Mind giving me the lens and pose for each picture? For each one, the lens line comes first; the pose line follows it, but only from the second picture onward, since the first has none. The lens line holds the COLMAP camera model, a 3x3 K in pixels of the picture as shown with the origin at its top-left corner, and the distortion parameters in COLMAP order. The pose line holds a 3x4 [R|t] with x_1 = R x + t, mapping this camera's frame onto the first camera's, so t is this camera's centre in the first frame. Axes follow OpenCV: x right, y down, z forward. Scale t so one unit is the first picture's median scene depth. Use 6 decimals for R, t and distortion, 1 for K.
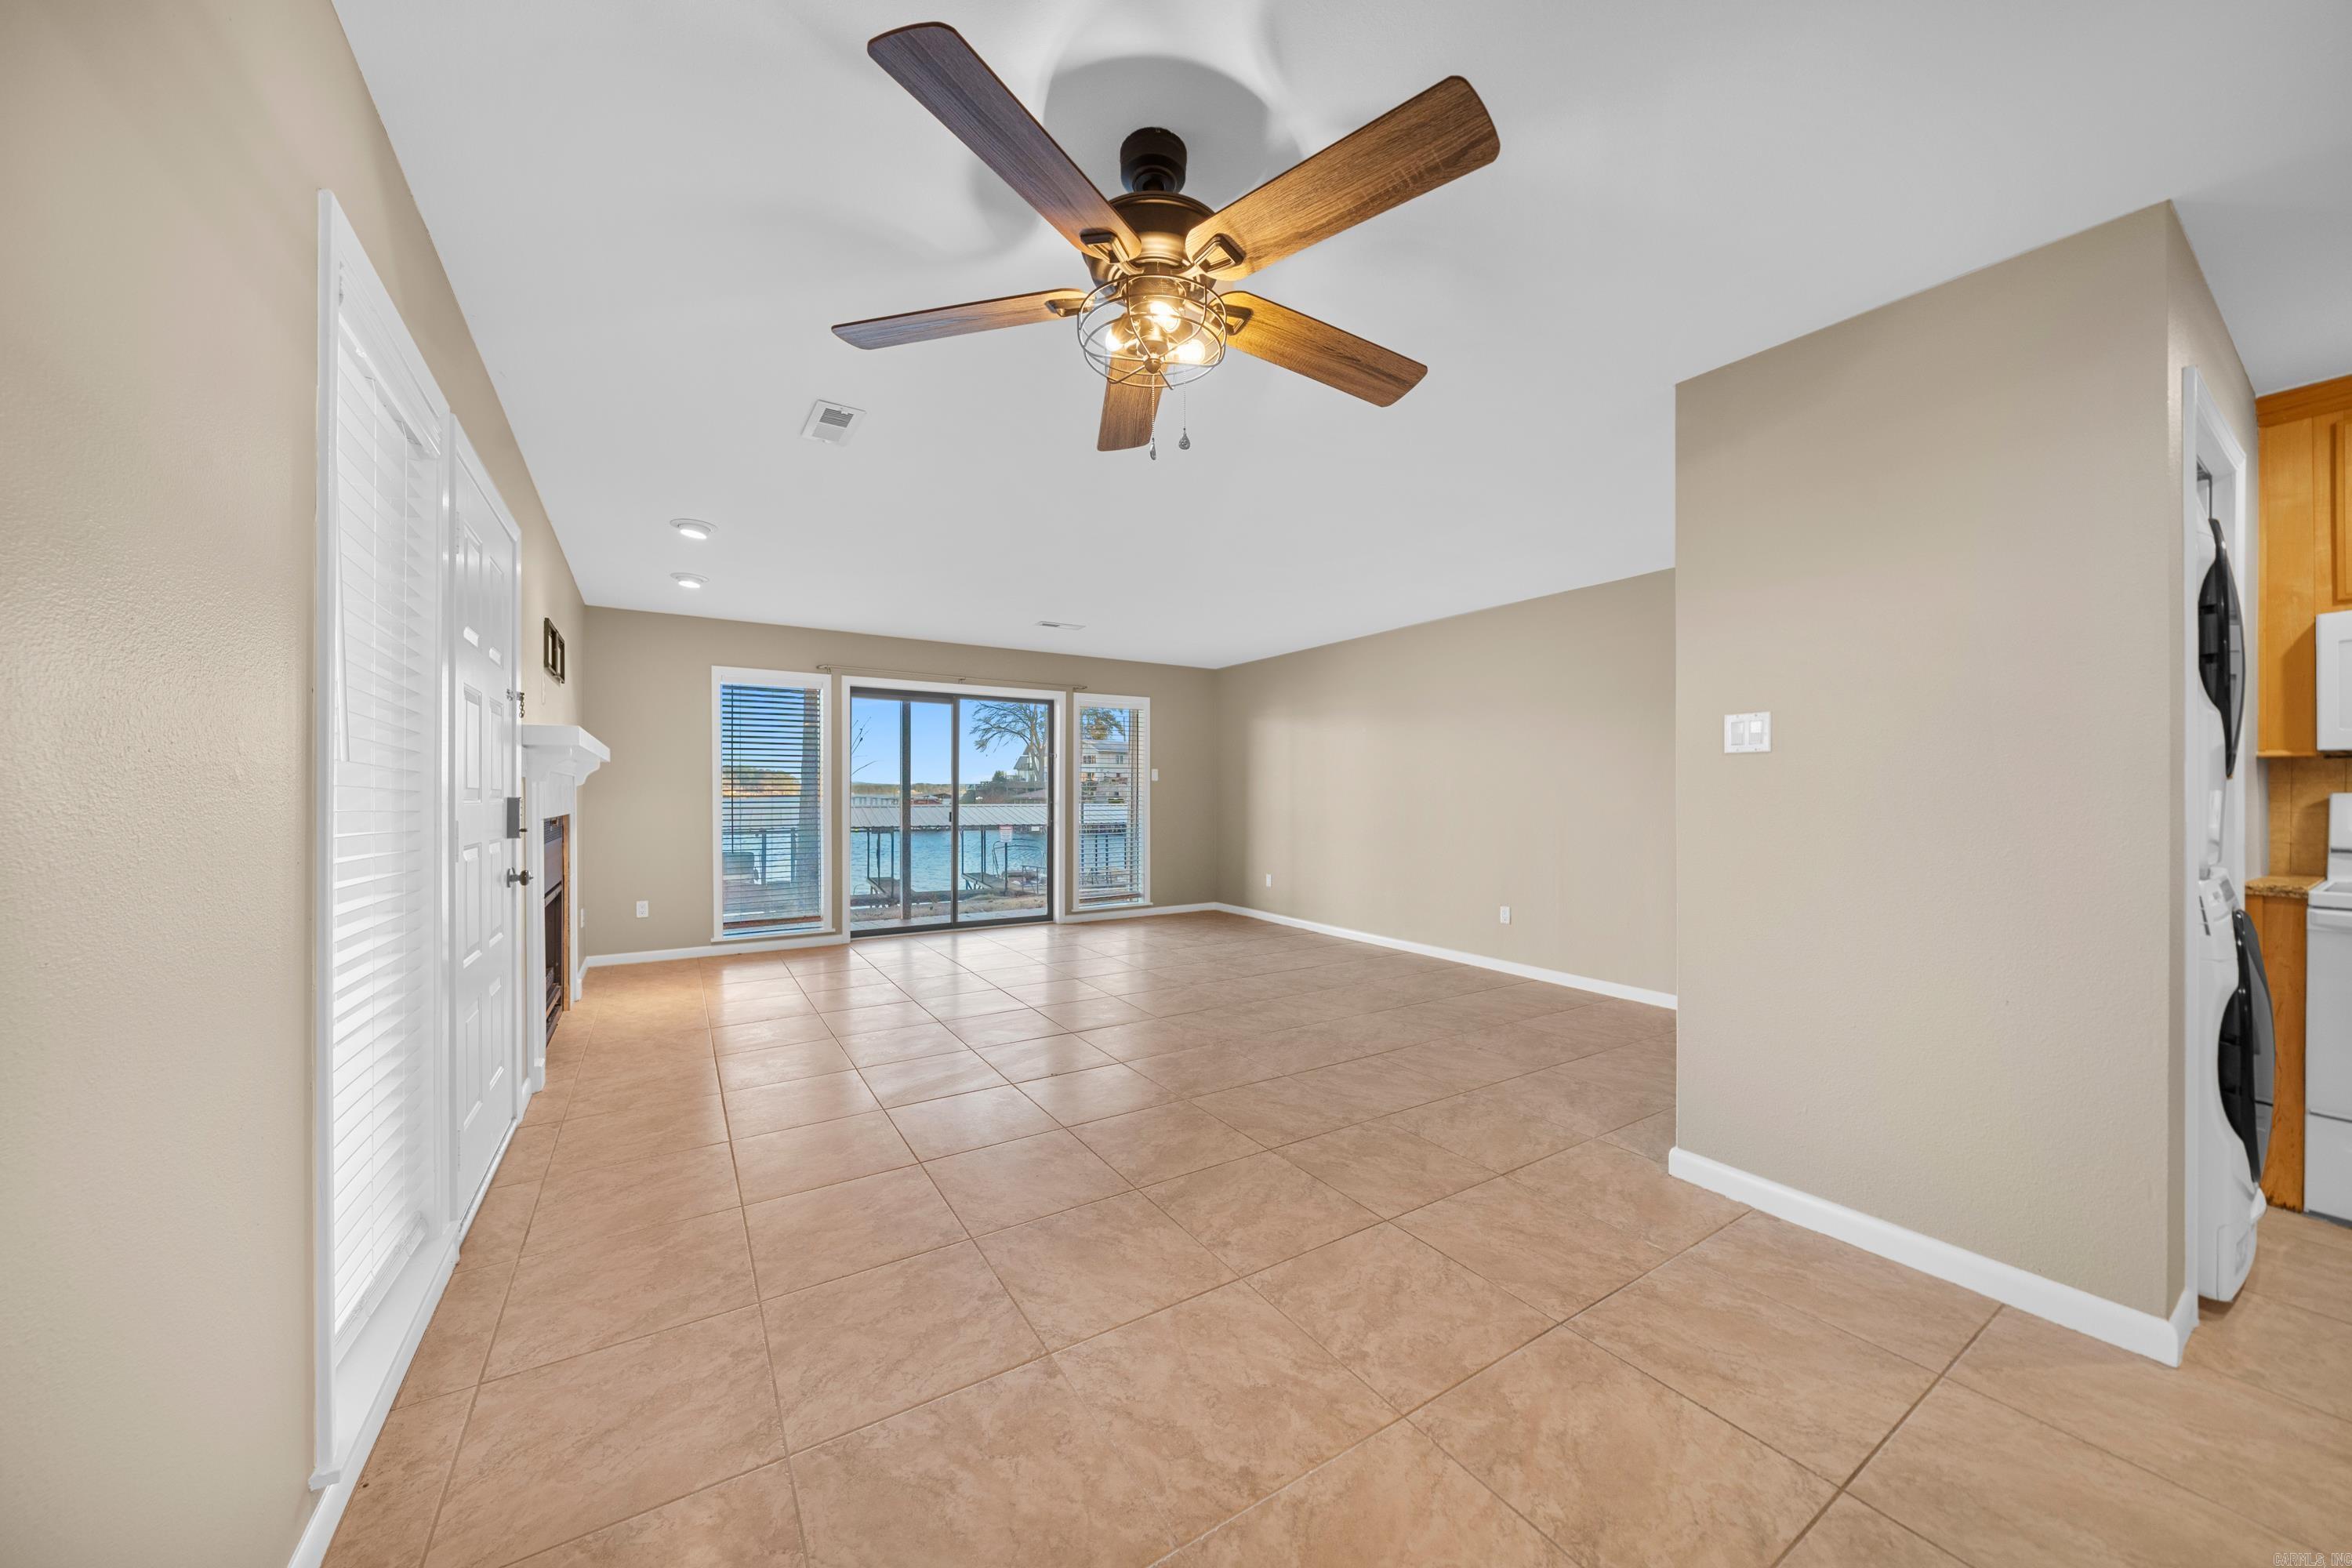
lens RADIAL K [[803.3, 0, 1166.7], [0, 803.3, 795.8], [0, 0, 1]] dist [-0.004988, 0.000094]
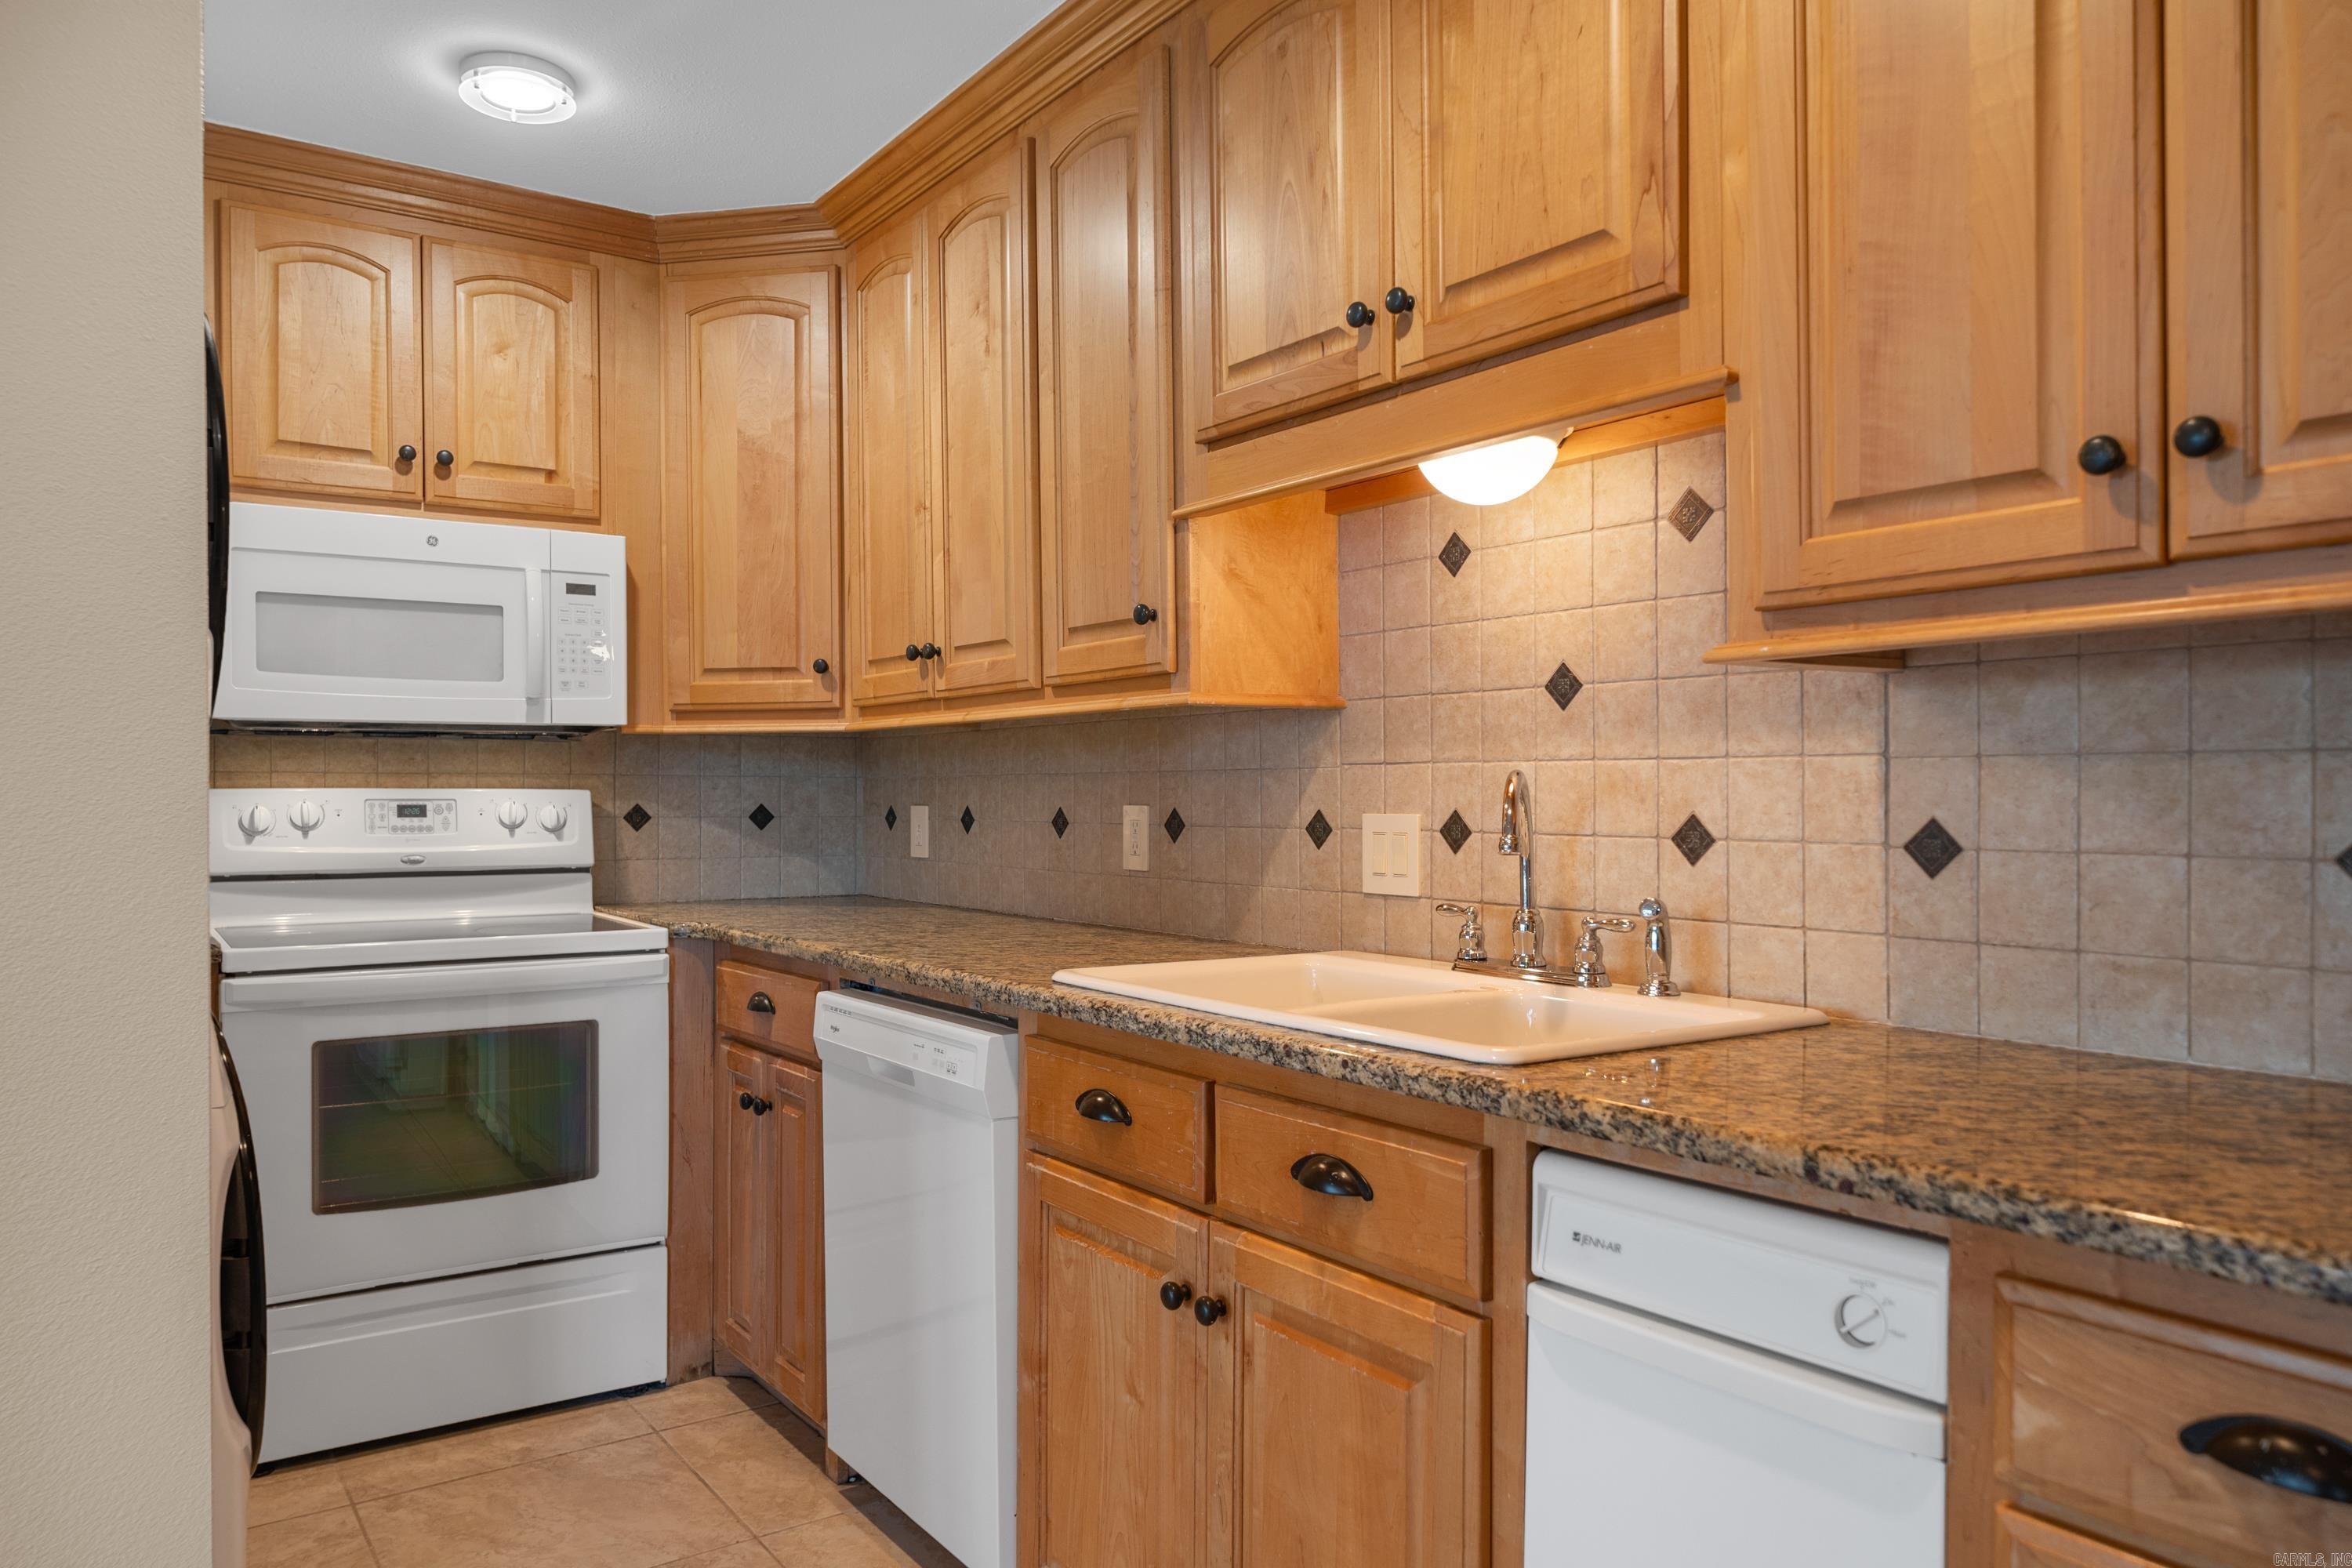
lens RADIAL K [[1573.5, 0, 1143.7], [0, 1573.5, 800.5], [0, 0, 1]] dist [0.004811, -0.006681]
pose [[-0.047605, -0.007543, 0.998838, 0.117134], [0.002678, 0.999967, 0.007679, -0.001376], [-0.998863, 0.003040, -0.047583, 0.205788]]
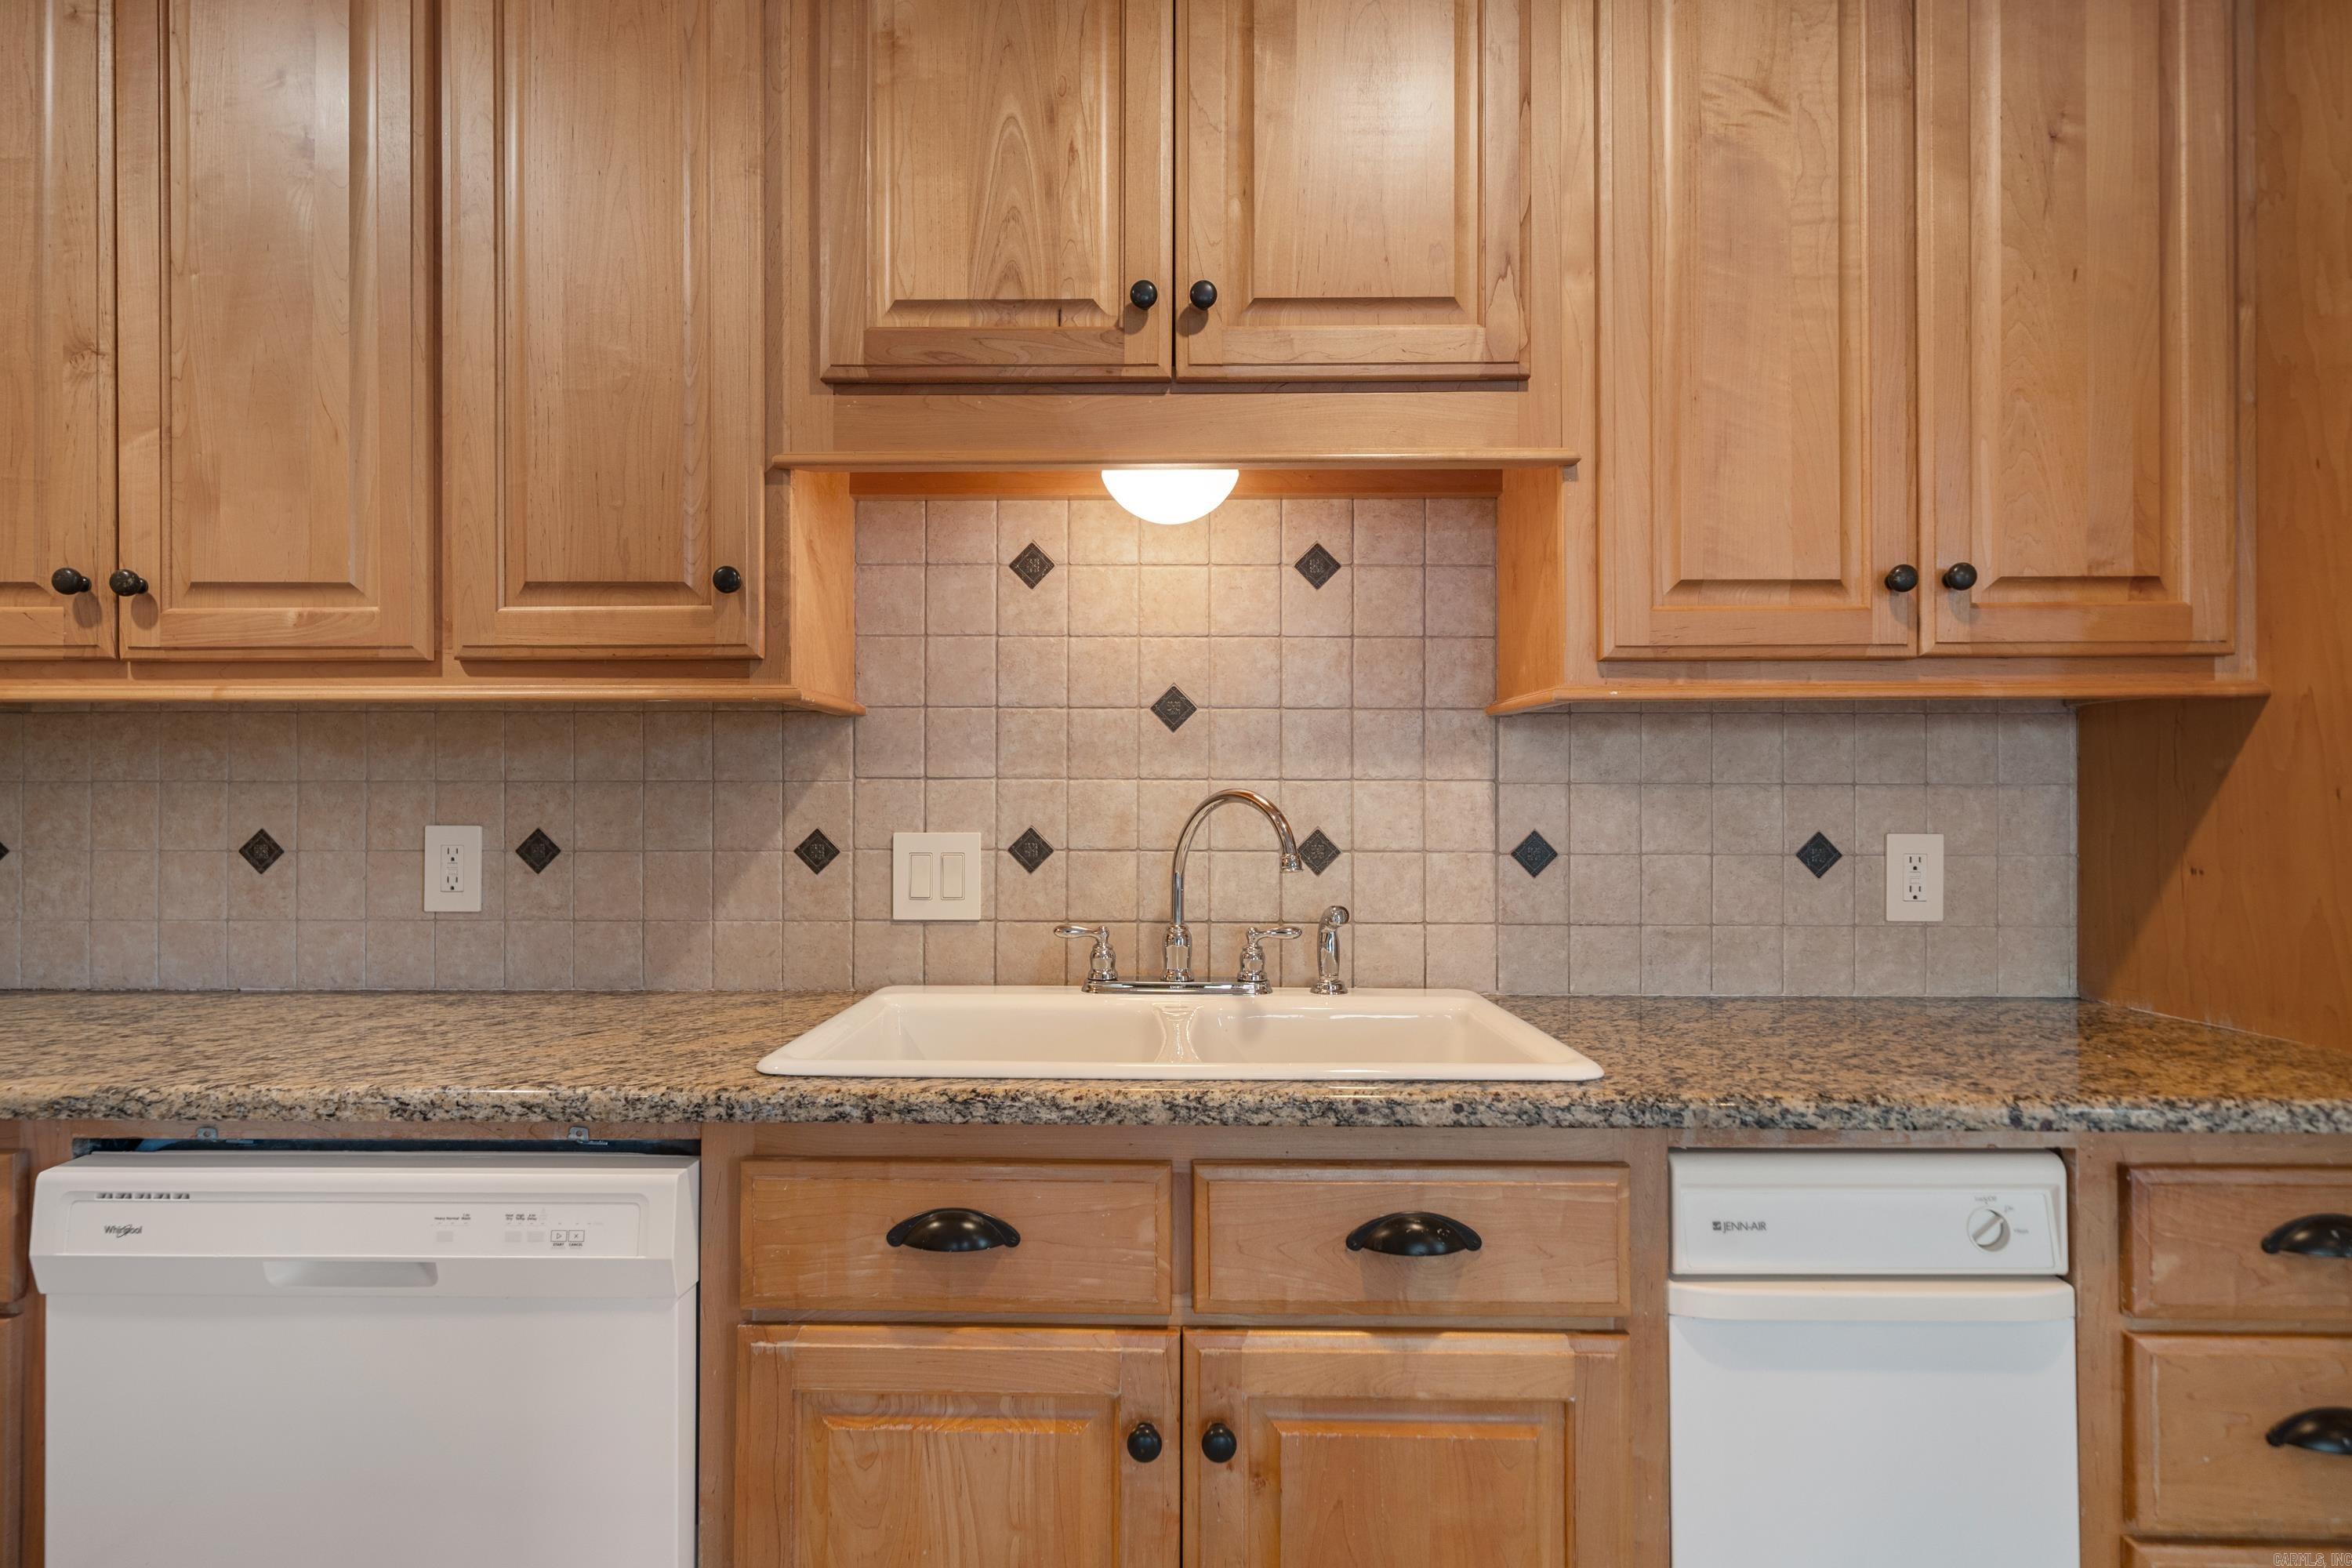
lens RADIAL K [[1256.0, 0, 1156.6], [0, 1256.0, 789.9], [0, 0, 1]] dist [0.001467, 0.000022]
pose [[-0.840755, 0.001892, 0.541412, 0.419183], [-0.002694, 0.999967, -0.007678, -0.003437], [-0.541408, -0.007914, -0.840722, 0.426280]]
